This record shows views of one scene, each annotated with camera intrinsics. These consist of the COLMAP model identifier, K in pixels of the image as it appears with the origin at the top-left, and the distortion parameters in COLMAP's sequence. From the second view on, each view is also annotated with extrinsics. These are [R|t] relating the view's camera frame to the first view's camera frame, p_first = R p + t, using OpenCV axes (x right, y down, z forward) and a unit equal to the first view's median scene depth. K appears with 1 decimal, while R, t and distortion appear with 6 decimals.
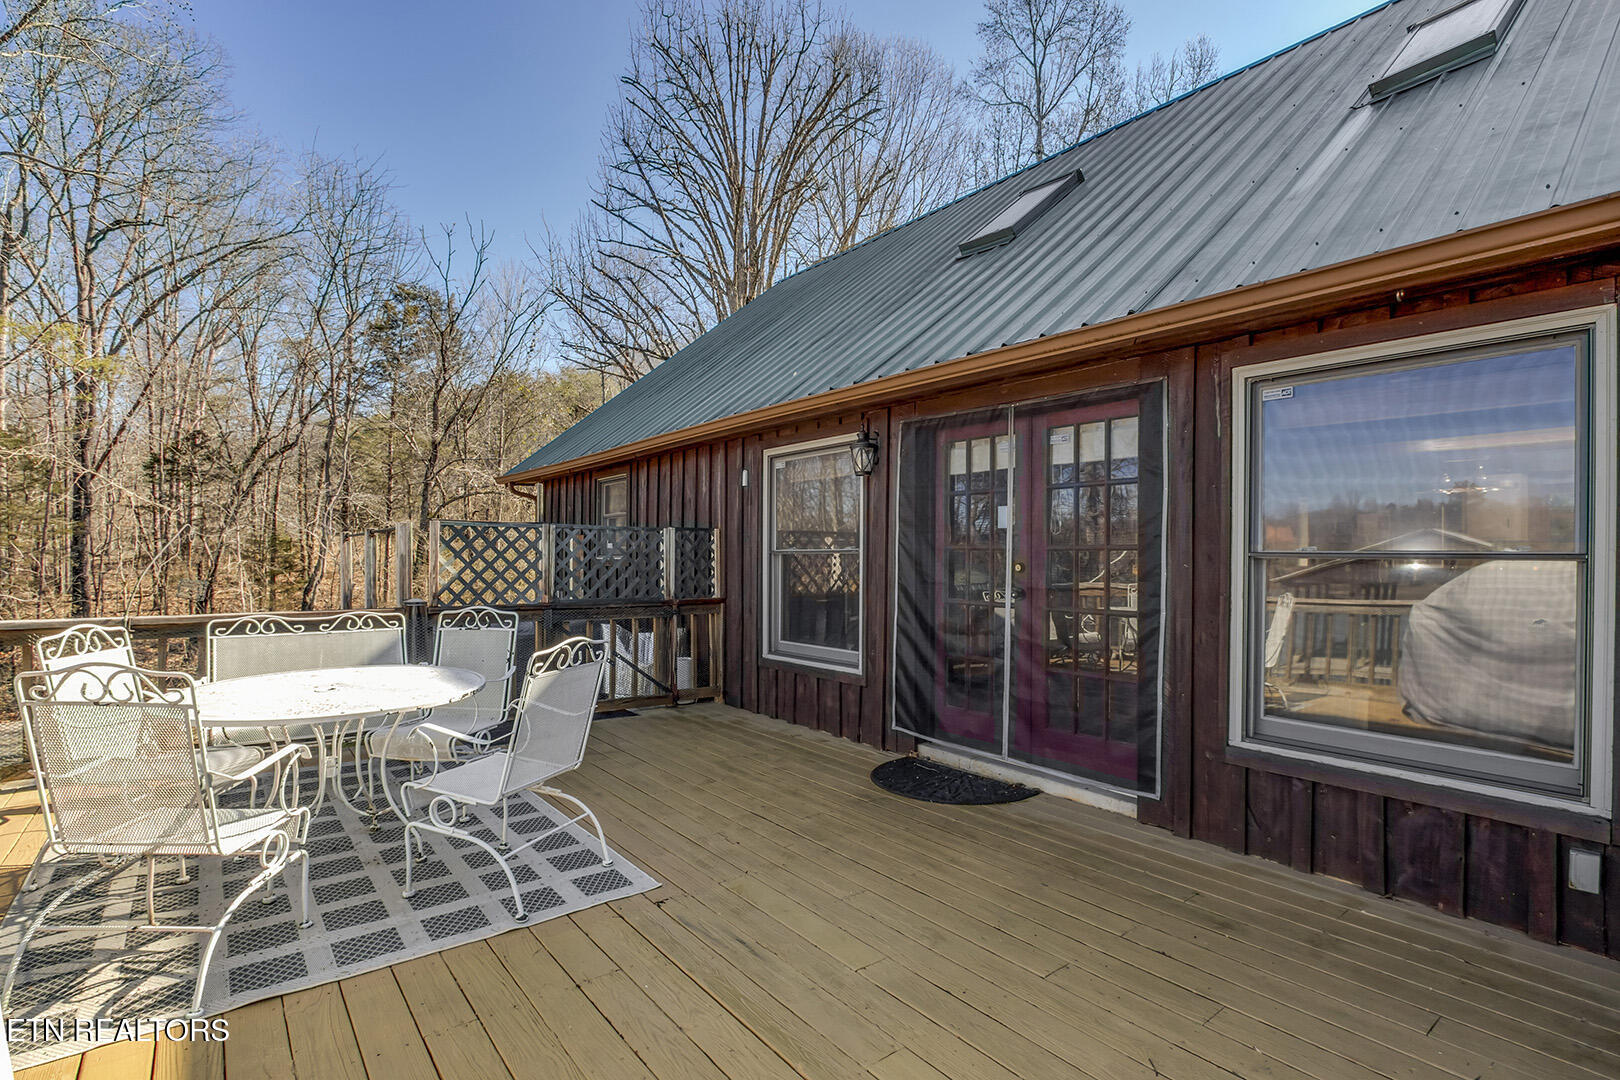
lens RADIAL K [[767.6, 0, 809.1], [0, 767.6, 552.9], [0, 0, 1]] dist [-0.003145, -0.000384]
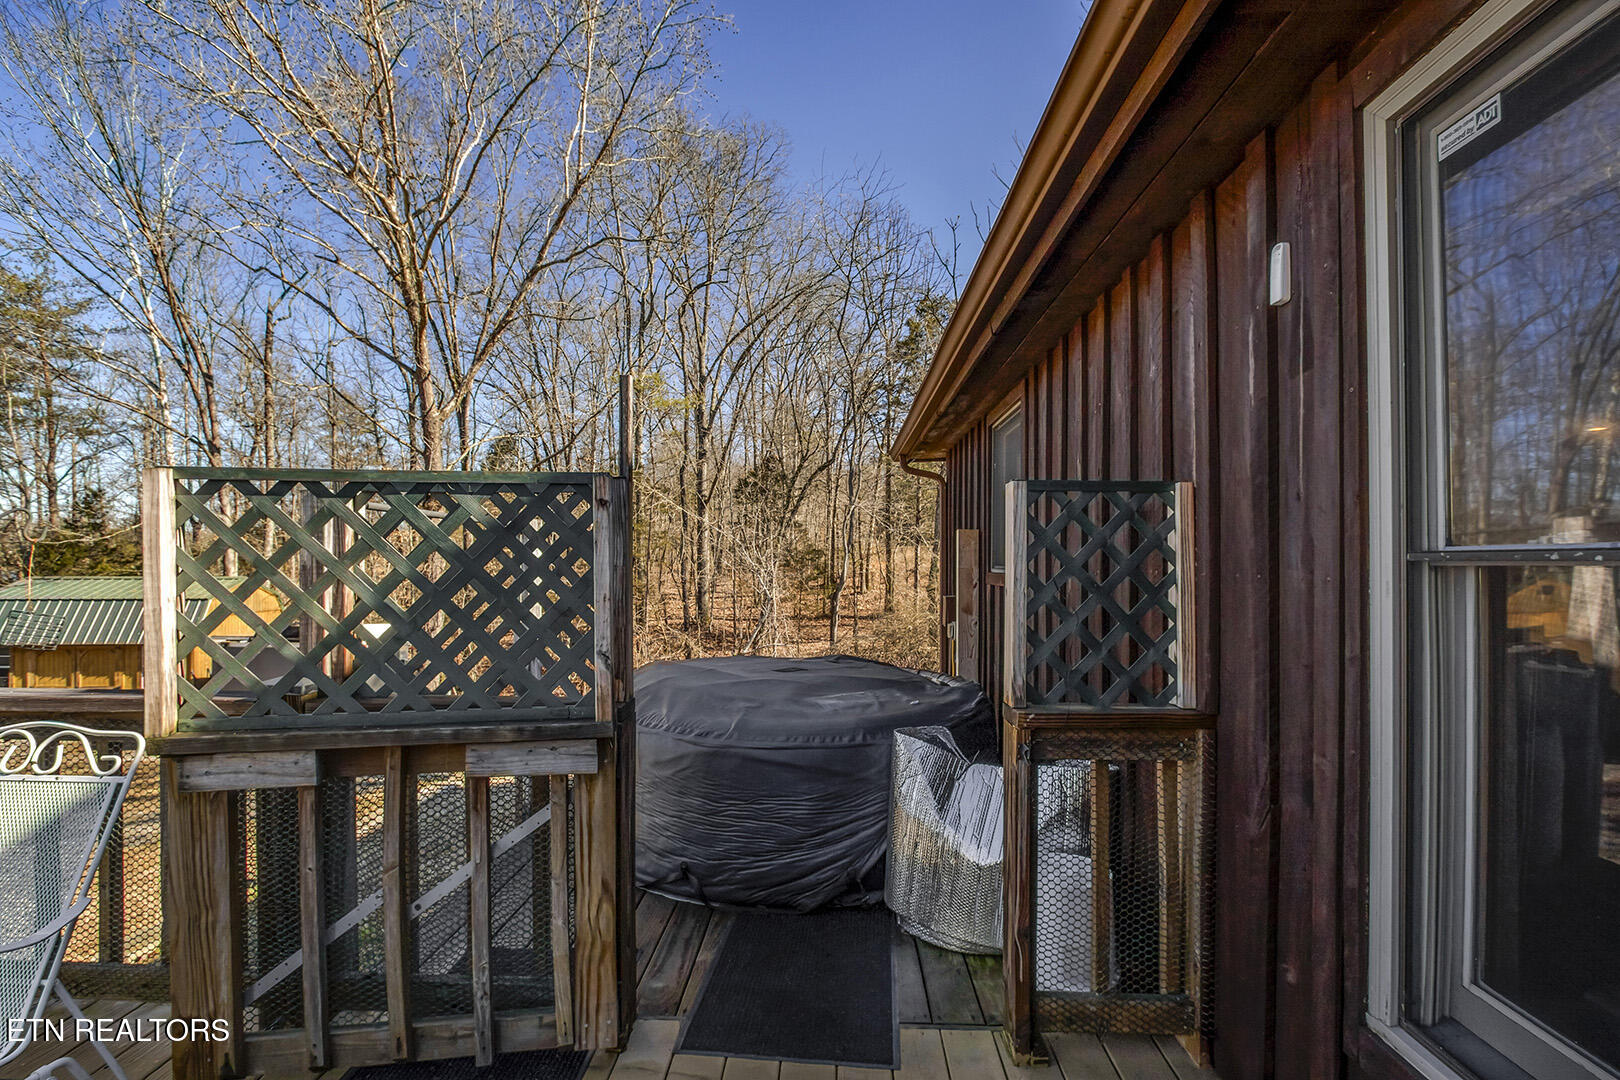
lens RADIAL K [[767.6, 0, 809.1], [0, 767.6, 552.9], [0, 0, 1]] dist [-0.003145, -0.000384]
pose [[0.773704, -0.010214, -0.633465, -0.042464], [0.004028, 0.999929, -0.011203, -0.000205], [0.633534, 0.006117, 0.773691, 0.680905]]
